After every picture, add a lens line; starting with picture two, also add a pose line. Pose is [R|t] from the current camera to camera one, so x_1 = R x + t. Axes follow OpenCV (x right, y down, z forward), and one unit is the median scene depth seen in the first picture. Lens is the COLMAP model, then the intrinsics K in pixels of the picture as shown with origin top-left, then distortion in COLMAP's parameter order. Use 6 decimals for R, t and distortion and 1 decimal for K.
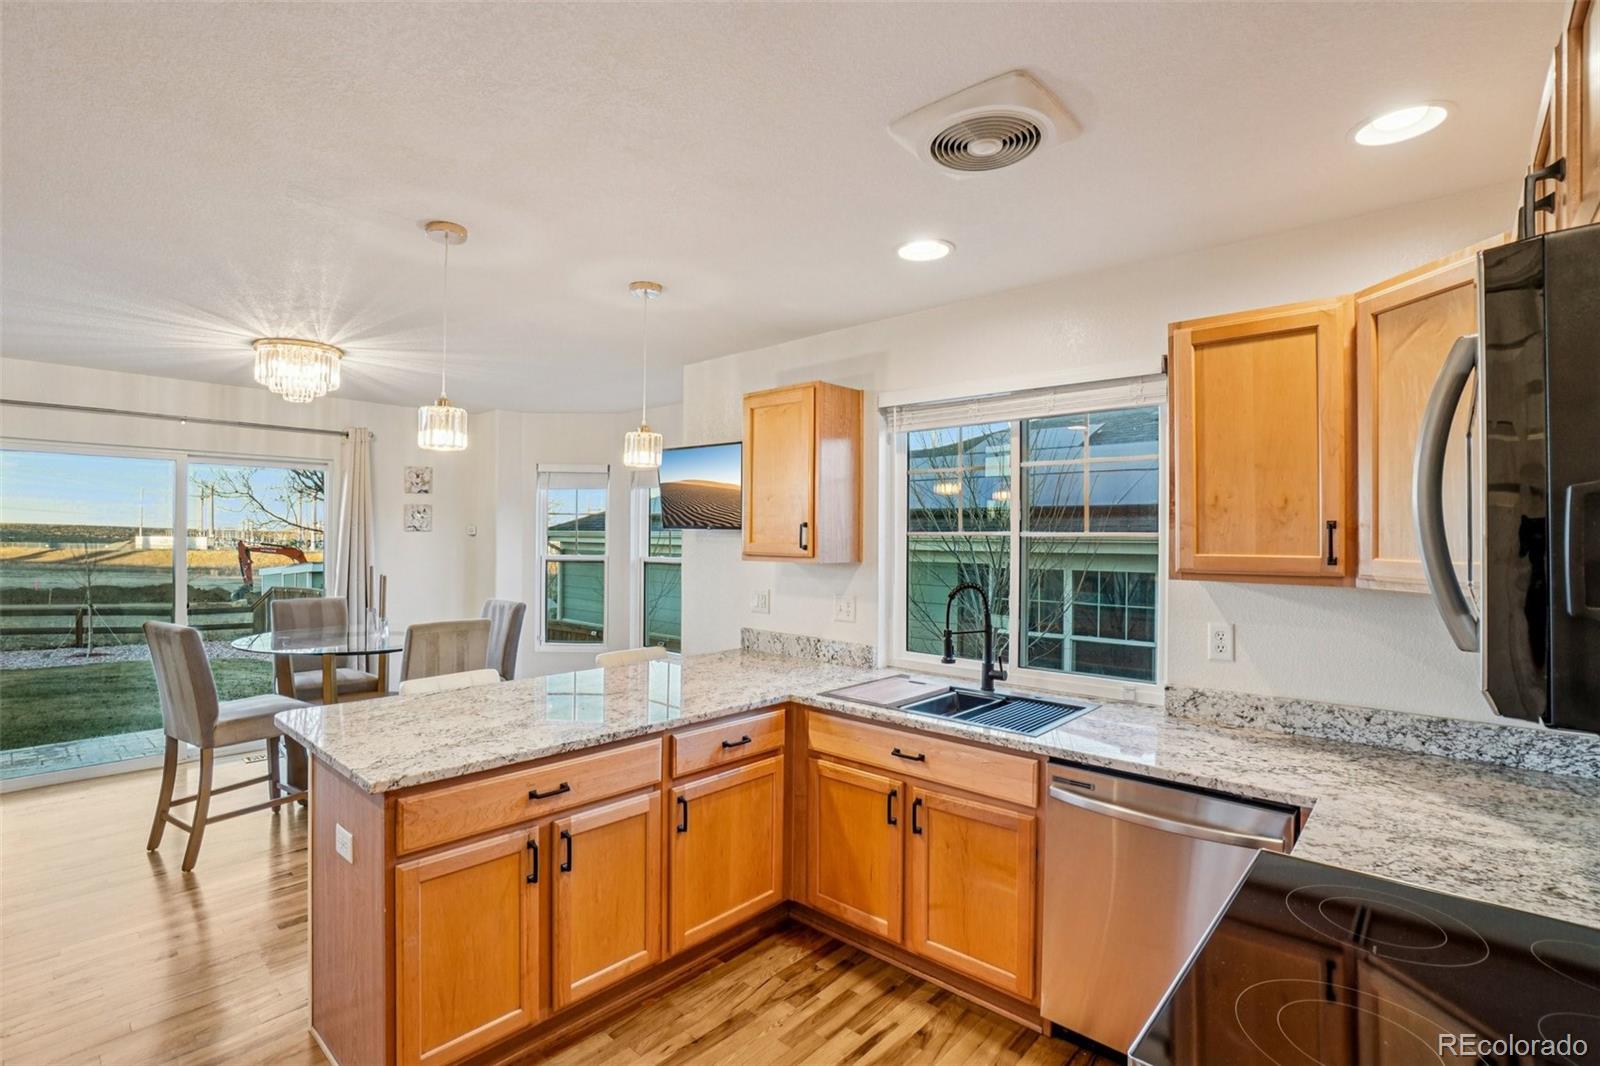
lens RADIAL K [[752.7, 0, 781.0], [0, 752.7, 538.0], [0, 0, 1]] dist [-0.061439, 0.025900]
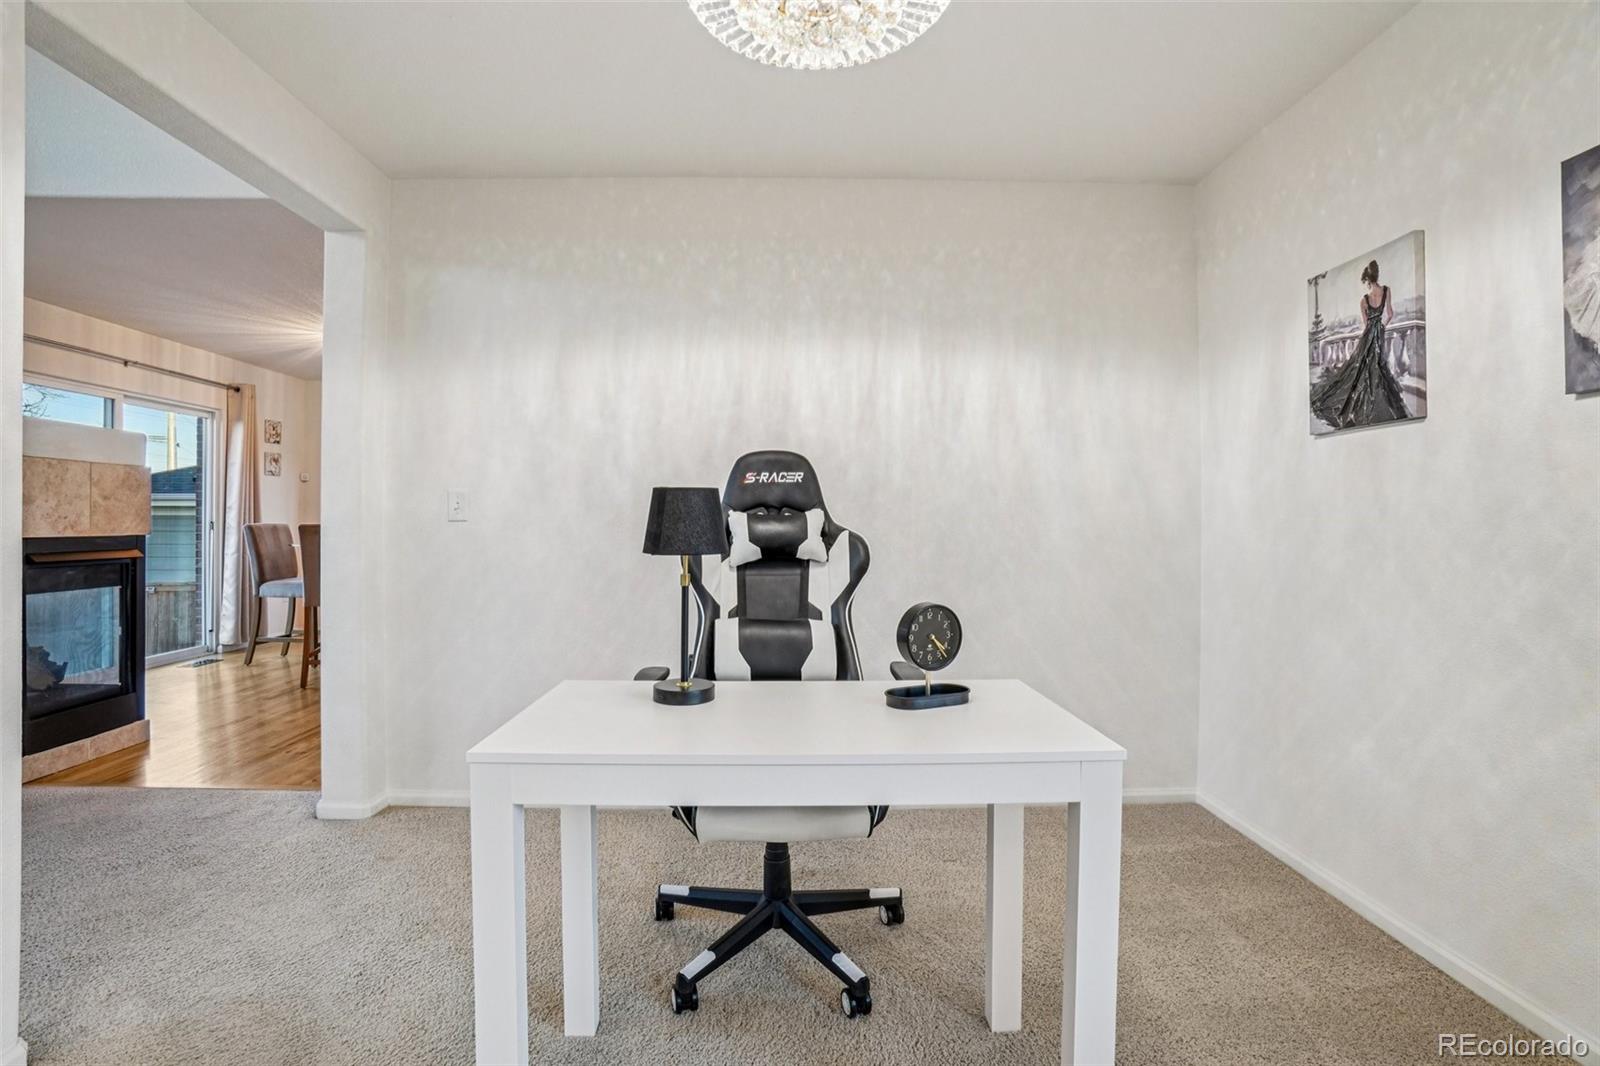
lens RADIAL K [[721.6, 0, 795.1], [0, 721.6, 523.3], [0, 0, 1]] dist [-0.062945, 0.023160]
pose [[0.719528, -0.010940, 0.694377, -1.524189], [0.010665, 0.999932, 0.004703, 0.160248], [-0.694381, 0.004021, 0.719596, -0.857020]]
